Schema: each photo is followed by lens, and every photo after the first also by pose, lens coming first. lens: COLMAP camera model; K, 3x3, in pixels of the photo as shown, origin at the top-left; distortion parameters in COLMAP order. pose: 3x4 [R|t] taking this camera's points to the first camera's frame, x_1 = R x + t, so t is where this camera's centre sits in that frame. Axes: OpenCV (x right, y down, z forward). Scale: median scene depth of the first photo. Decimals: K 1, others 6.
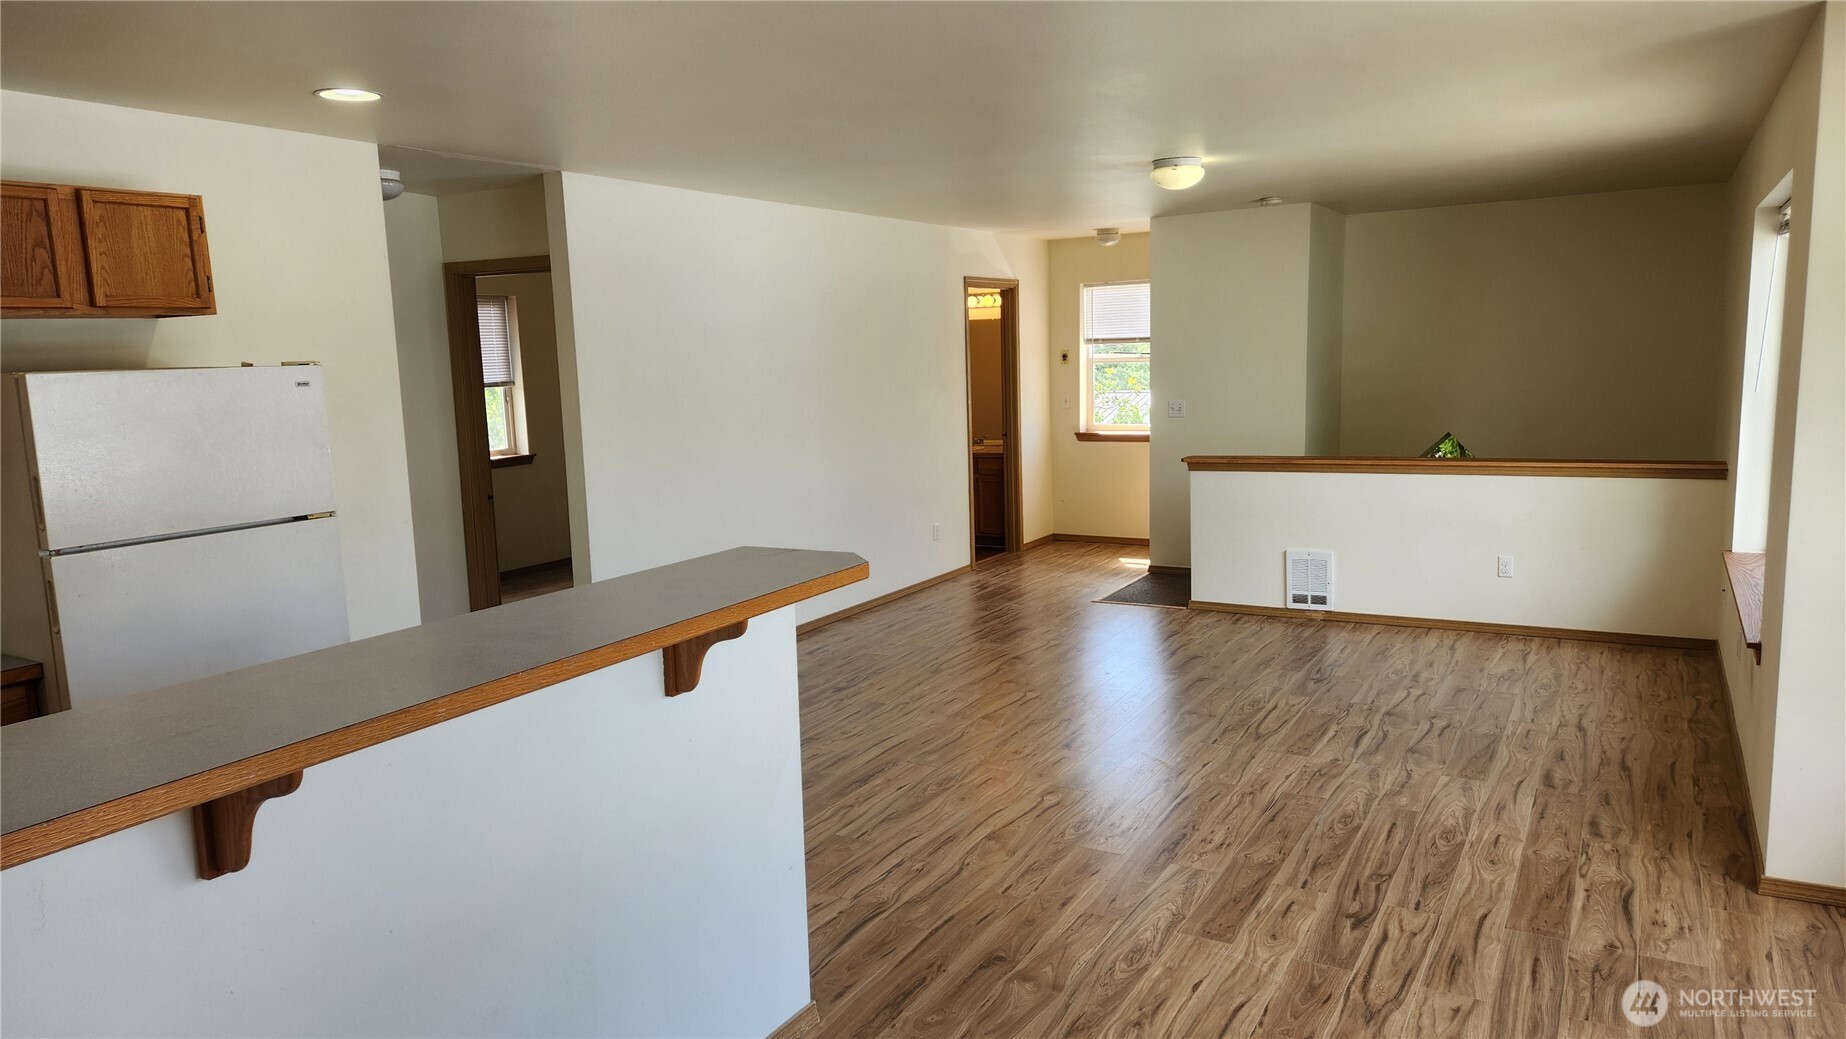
lens RADIAL K [[1241.3, 0, 923.0], [0, 1241.3, 519.5], [0, 0, 1]] dist [0.005569, 0.000475]
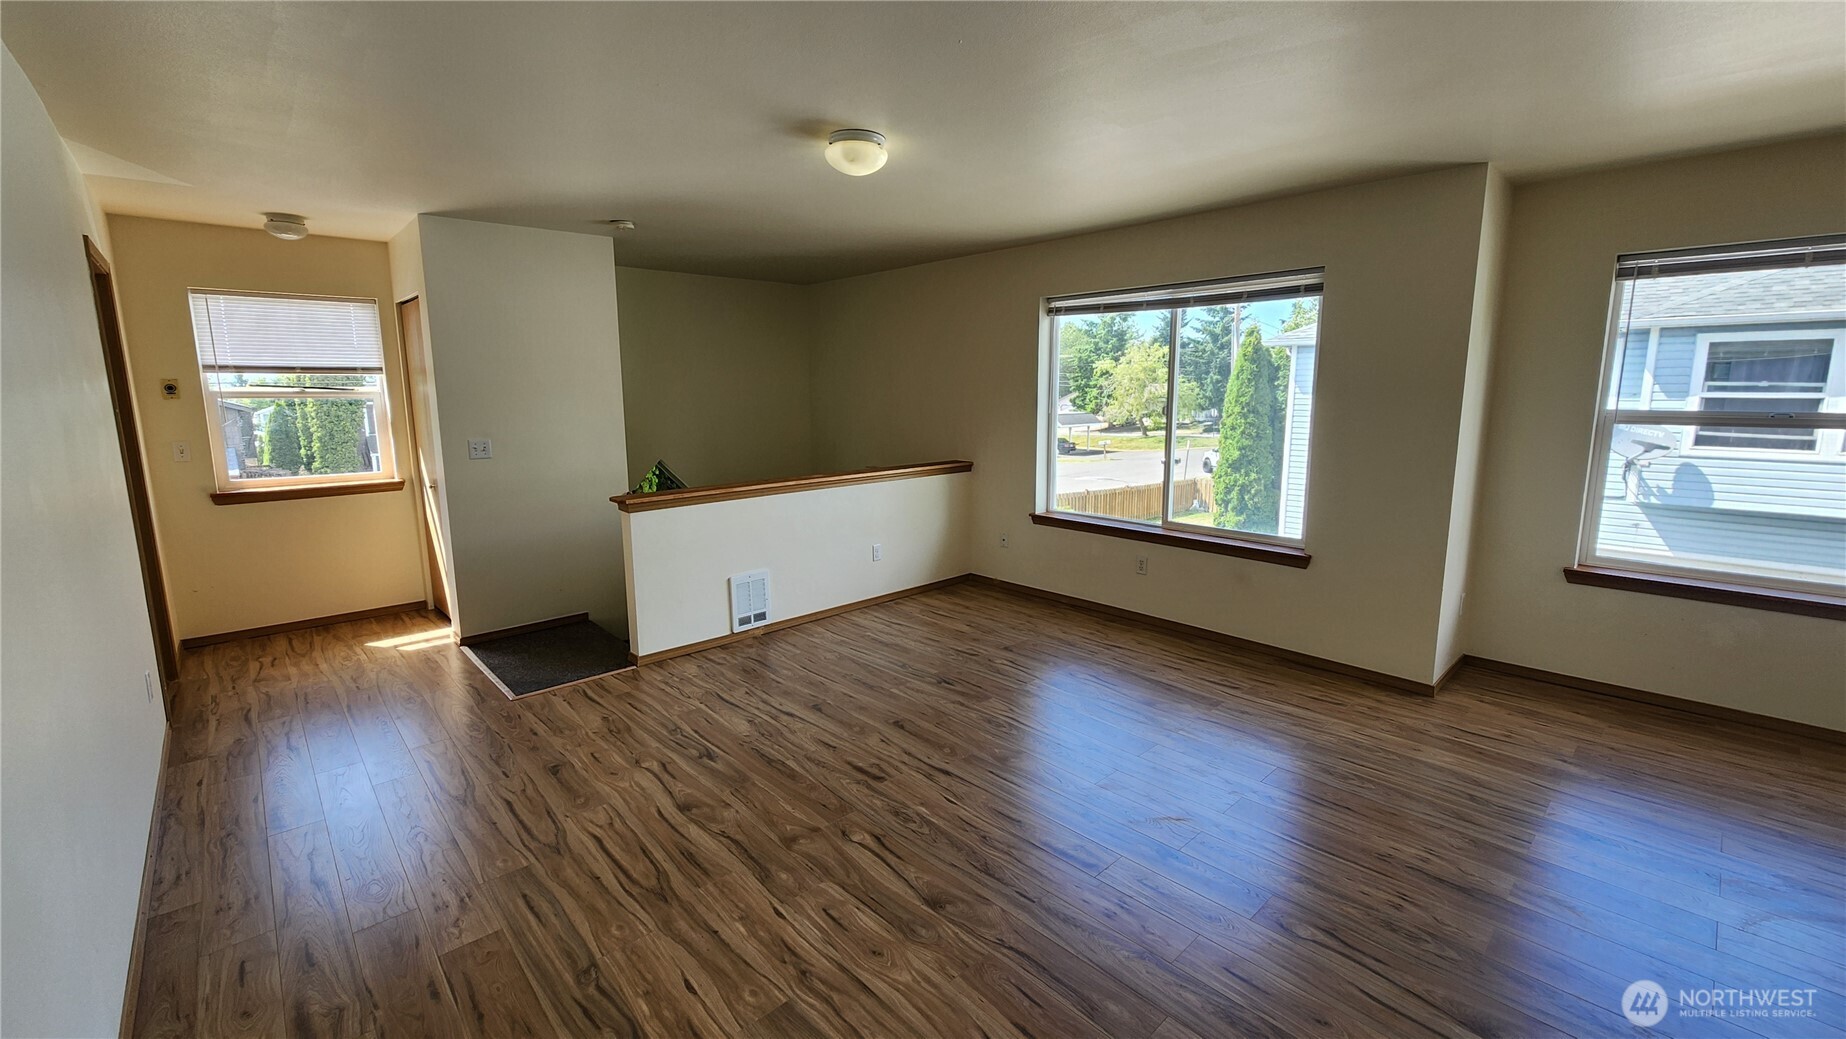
lens RADIAL K [[746.5, 0, 912.8], [0, 746.5, 496.8], [0, 0, 1]] dist [-0.006343, 0.000307]
pose [[0.299500, -0.105650, 0.948229, -0.294289], [0.127847, 0.989331, 0.069849, -0.080321], [-0.945492, 0.100308, 0.309812, 0.839778]]
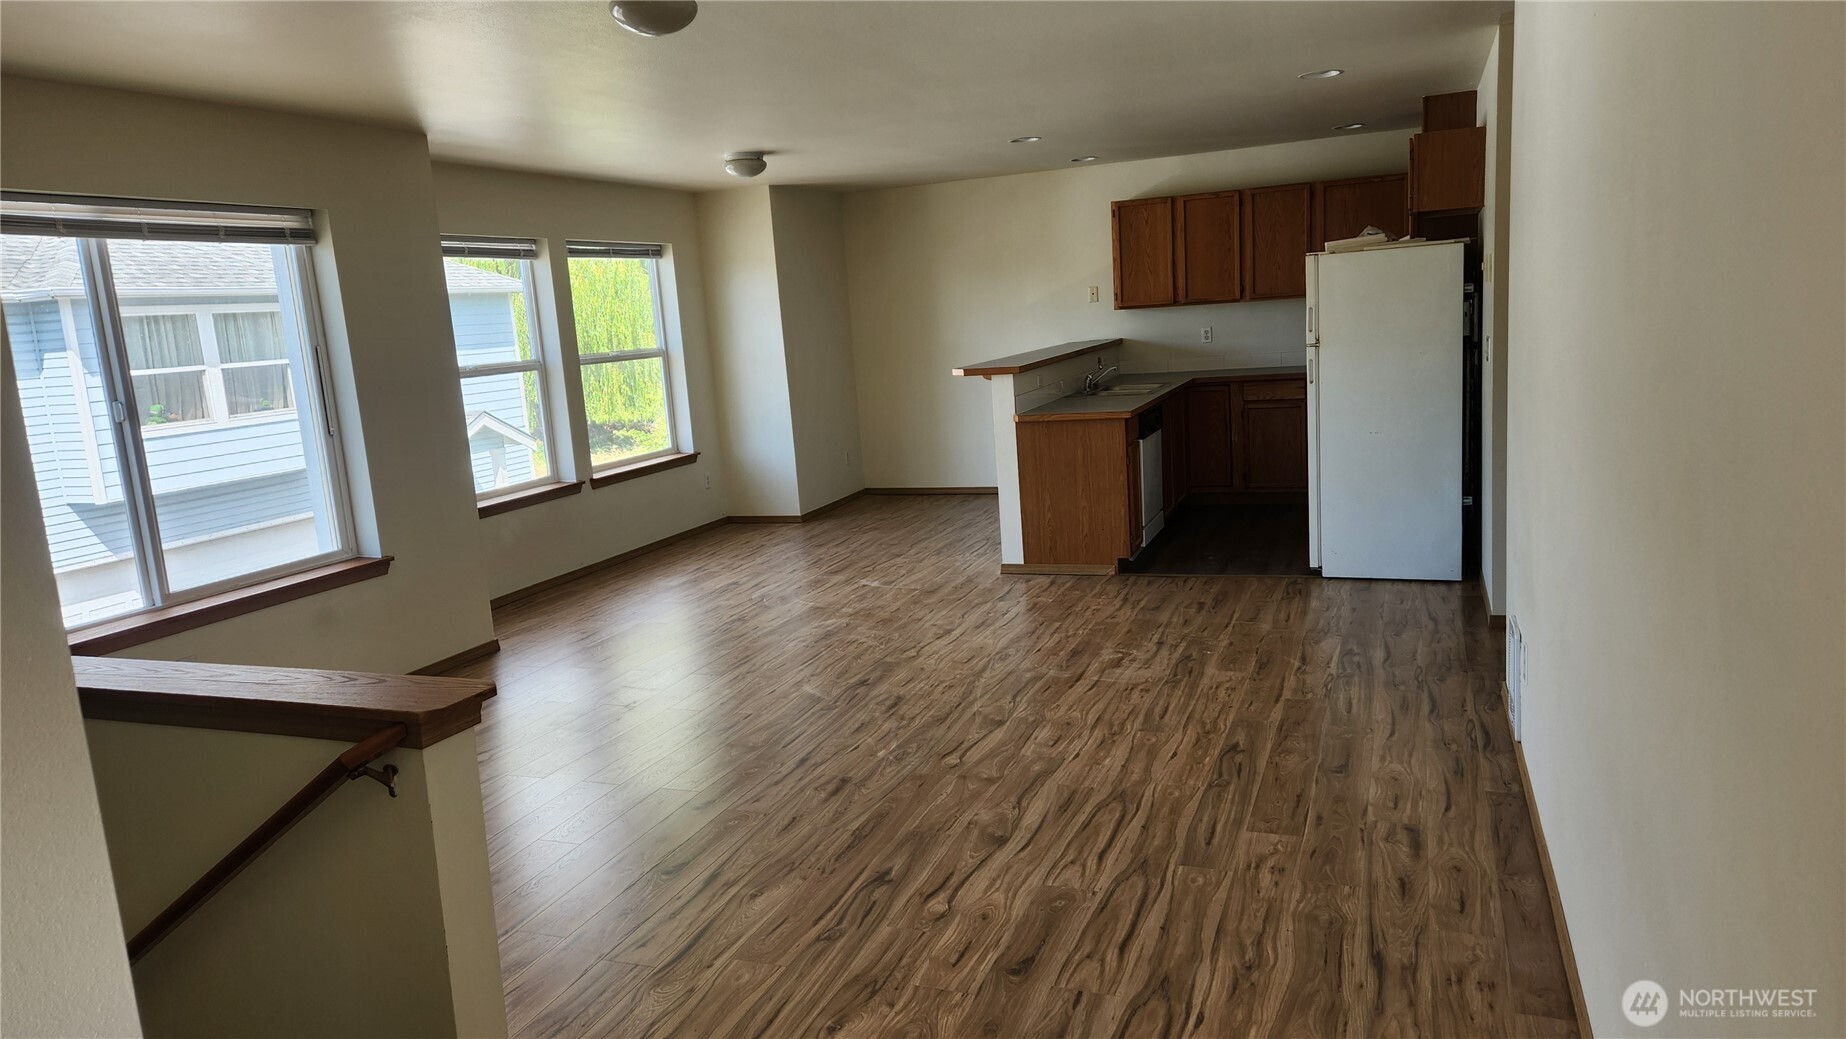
lens RADIAL K [[1224.0, 0, 889.4], [0, 1224.0, 516.2], [0, 0, 1]] dist [0.049710, -0.001453]
pose [[-0.986923, 0.122901, -0.104297, 0.185402], [0.085441, 0.947527, 0.308047, -0.223294], [0.136683, 0.295108, -0.945637, 1.669333]]
